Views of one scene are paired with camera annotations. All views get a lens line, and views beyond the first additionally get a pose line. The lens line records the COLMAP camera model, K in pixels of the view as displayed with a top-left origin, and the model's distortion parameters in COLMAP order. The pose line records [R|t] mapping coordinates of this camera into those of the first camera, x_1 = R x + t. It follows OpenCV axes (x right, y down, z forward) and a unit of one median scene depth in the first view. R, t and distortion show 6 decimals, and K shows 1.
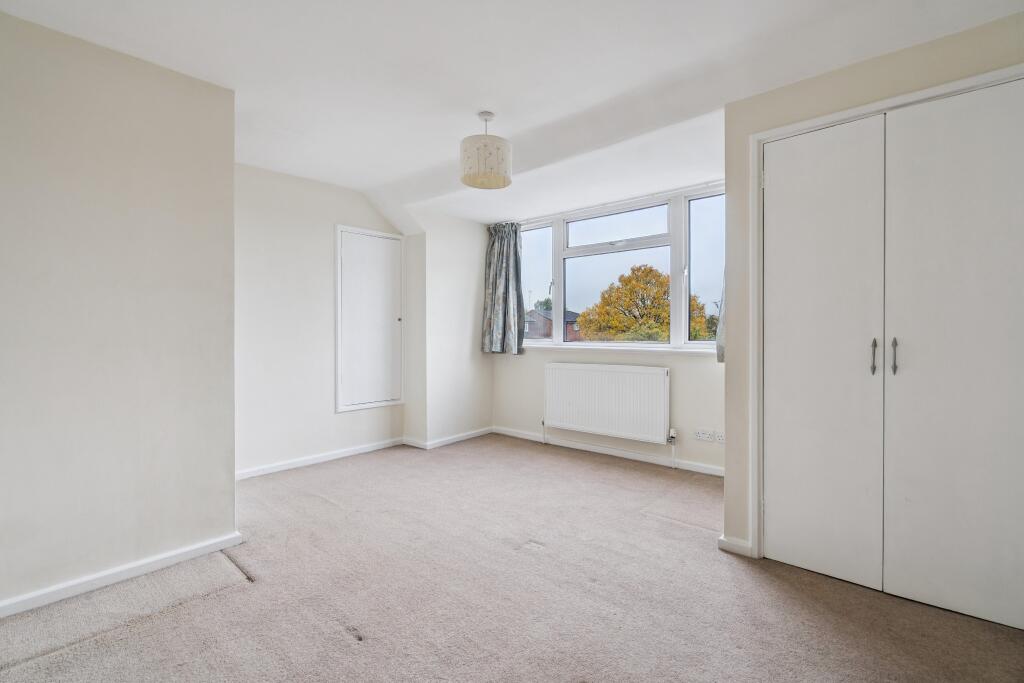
lens RADIAL K [[468.1, 0, 514.5], [0, 468.1, 328.6], [0, 0, 1]] dist [-0.003640, 0.000212]
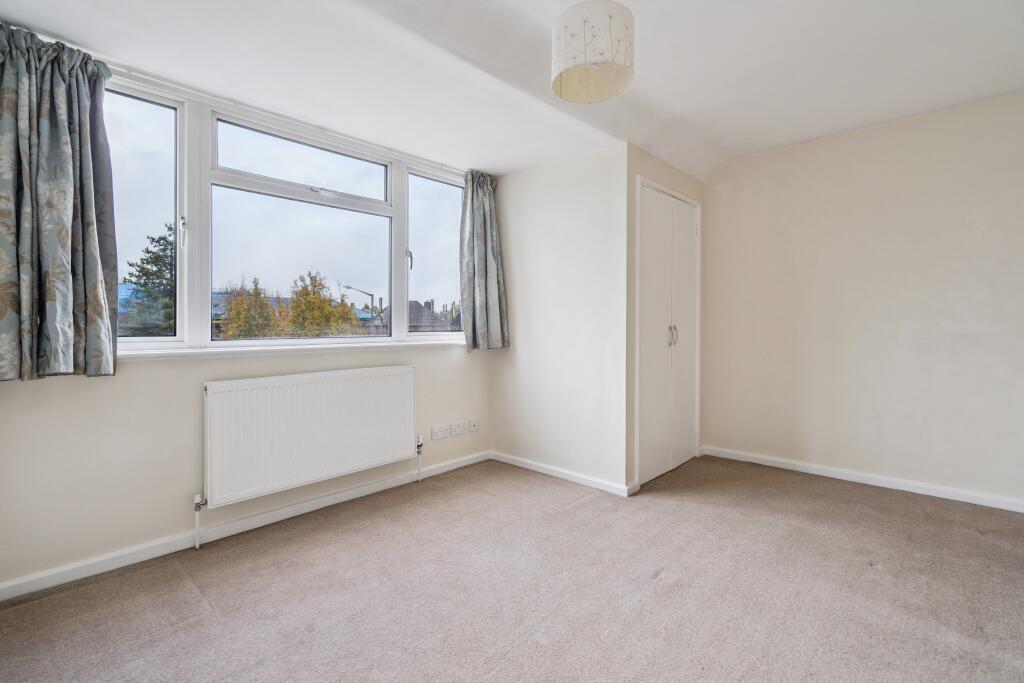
lens RADIAL K [[468.1, 0, 514.5], [0, 468.1, 328.6], [0, 0, 1]] dist [-0.003640, 0.000212]
pose [[0.038831, -0.011151, 0.999184, -0.459383], [-0.006267, 0.999915, 0.011402, 0.006041], [-0.999226, -0.006705, 0.038757, 0.708991]]
